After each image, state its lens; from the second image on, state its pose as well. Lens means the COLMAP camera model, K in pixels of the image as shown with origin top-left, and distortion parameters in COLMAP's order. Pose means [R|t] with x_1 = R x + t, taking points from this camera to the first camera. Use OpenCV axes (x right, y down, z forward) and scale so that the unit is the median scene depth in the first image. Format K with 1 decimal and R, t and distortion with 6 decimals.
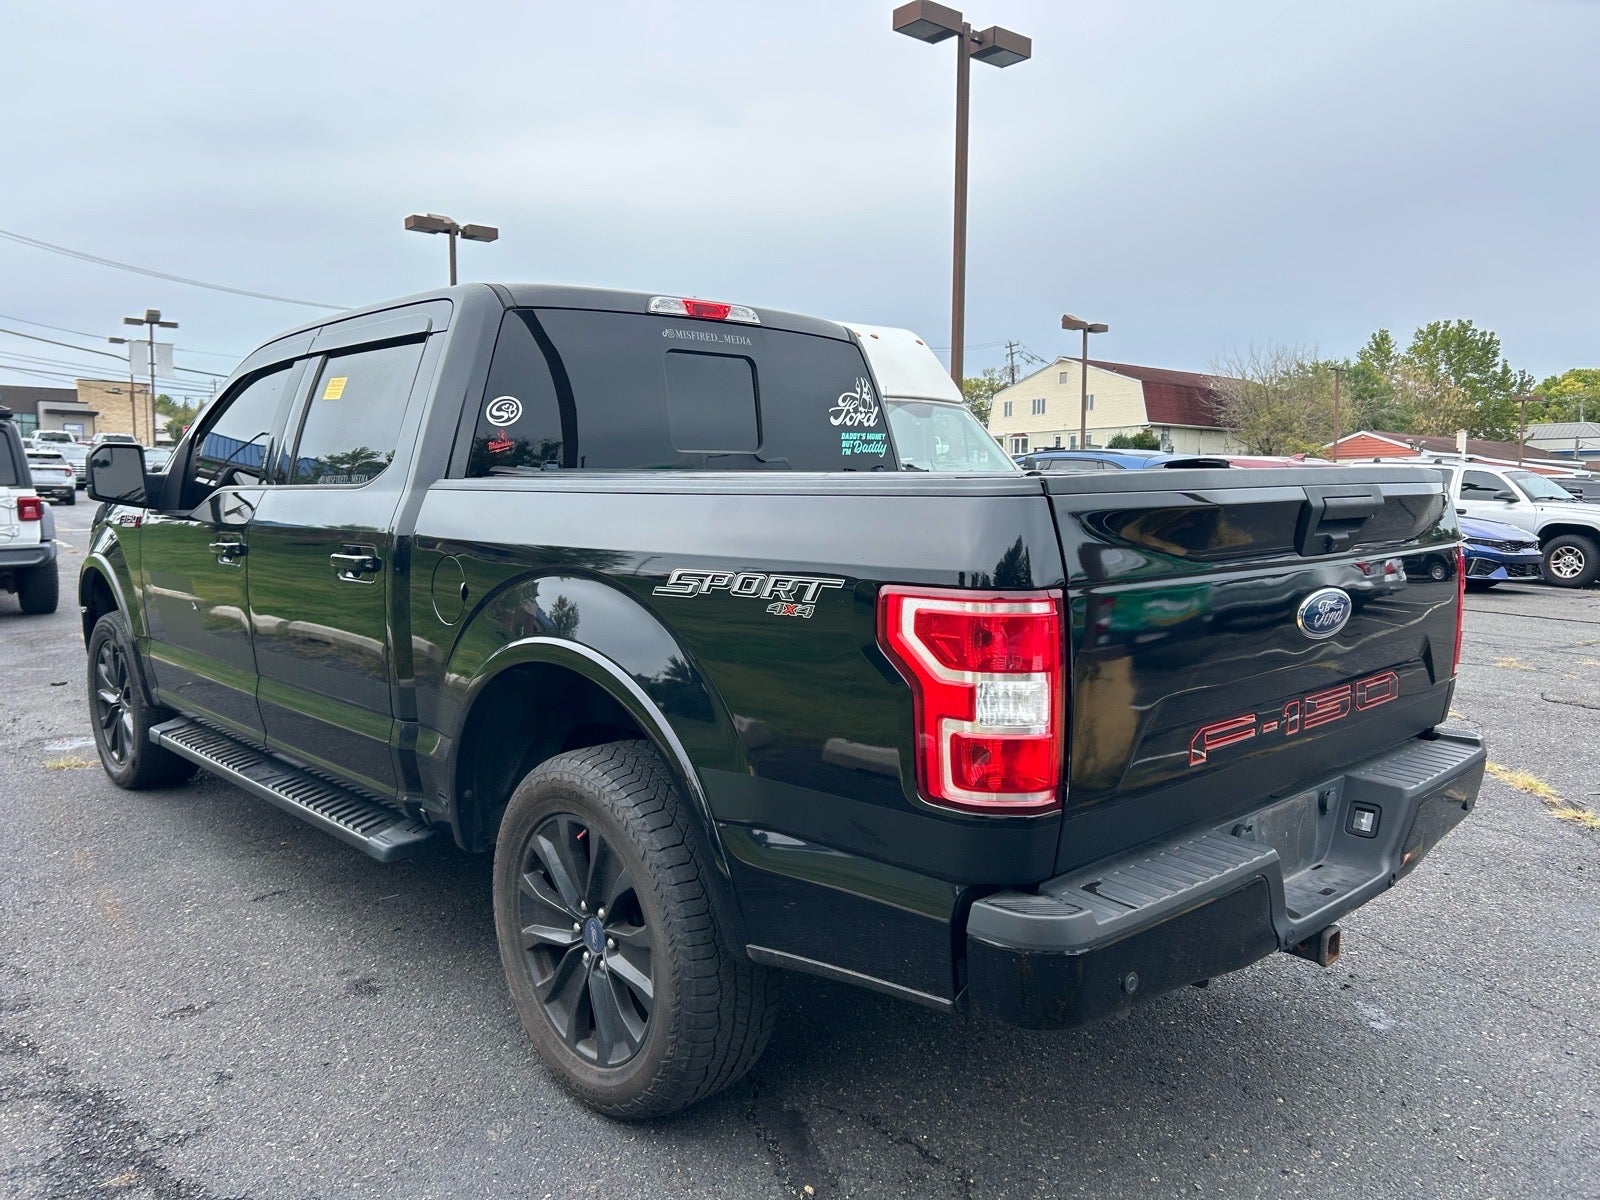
lens RADIAL K [[1194.6, 0, 807.9], [0, 1194.6, 620.8], [0, 0, 1]] dist [0.001722, 0.001148]
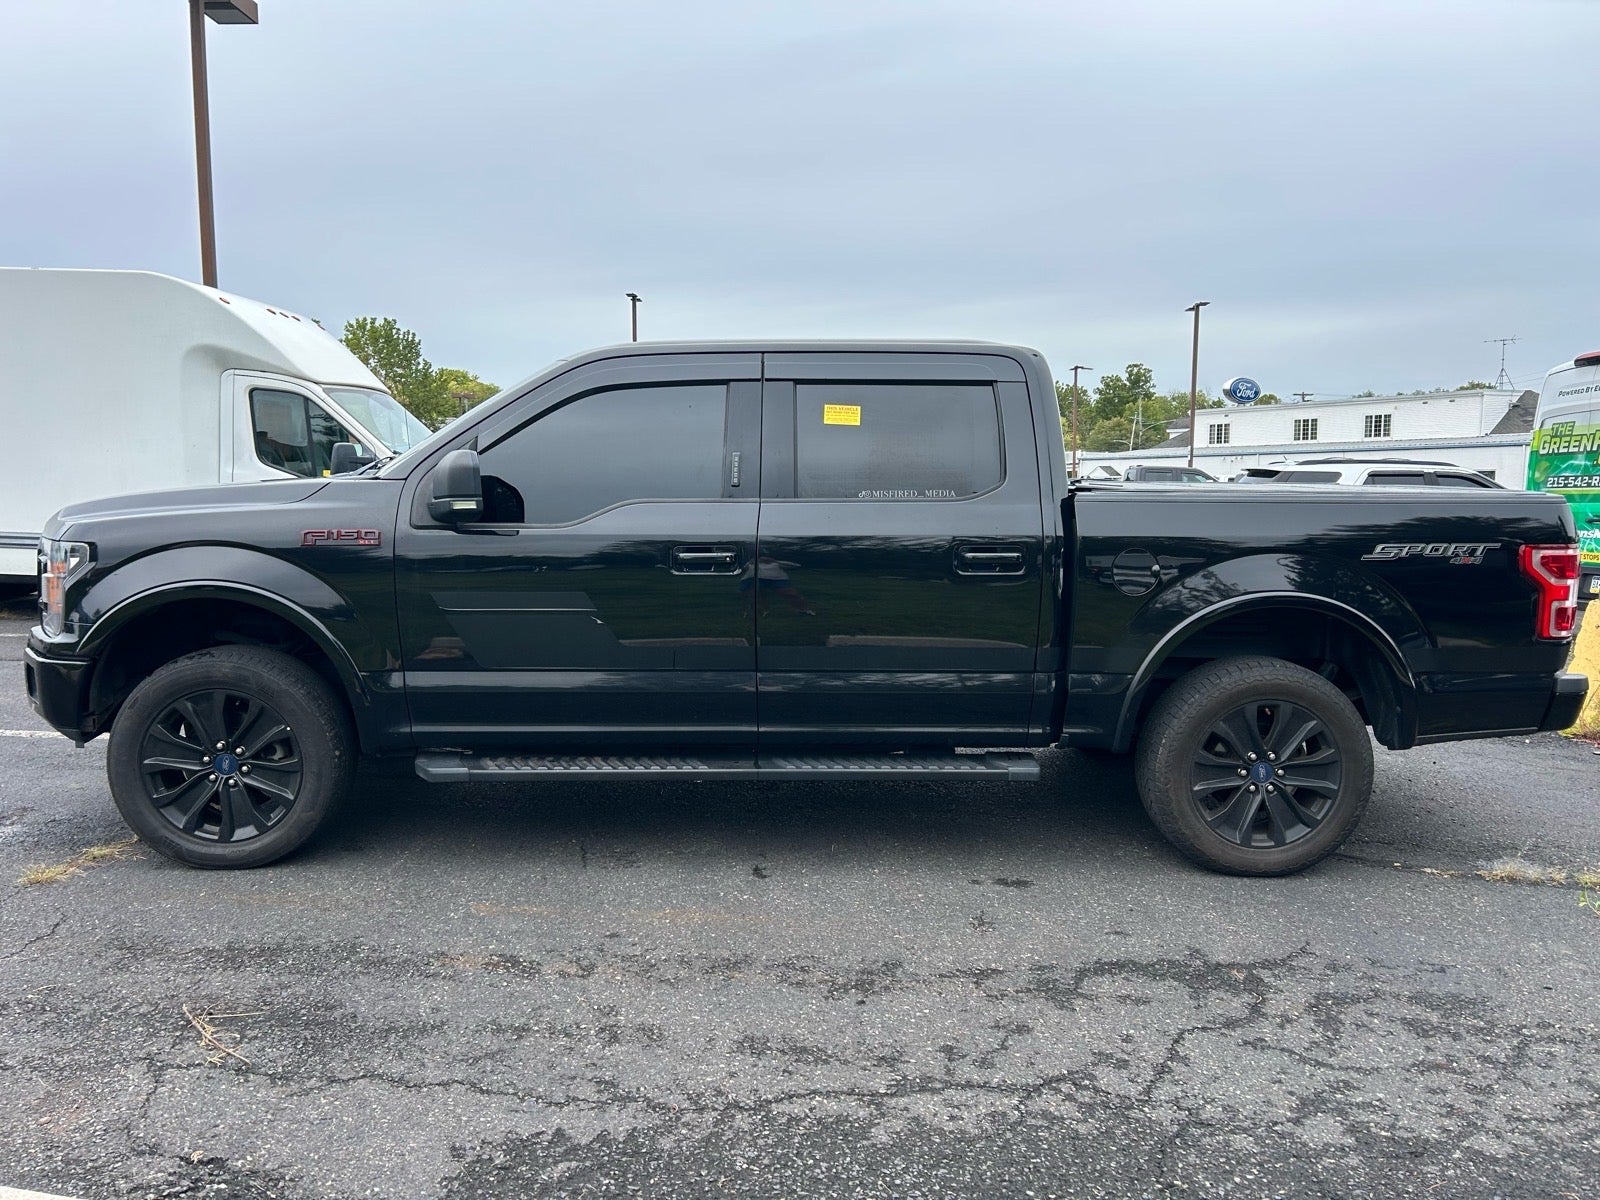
lens RADIAL K [[1185.9, 0, 800.0], [0, 1185.9, 600.0], [0, 0, 1]] dist [0.000549, -0.004211]
pose [[0.683182, -0.074383, 0.726450, -2.219939], [0.077044, 0.996589, 0.029587, -0.087317], [-0.726172, 0.035755, 0.686582, 0.415903]]
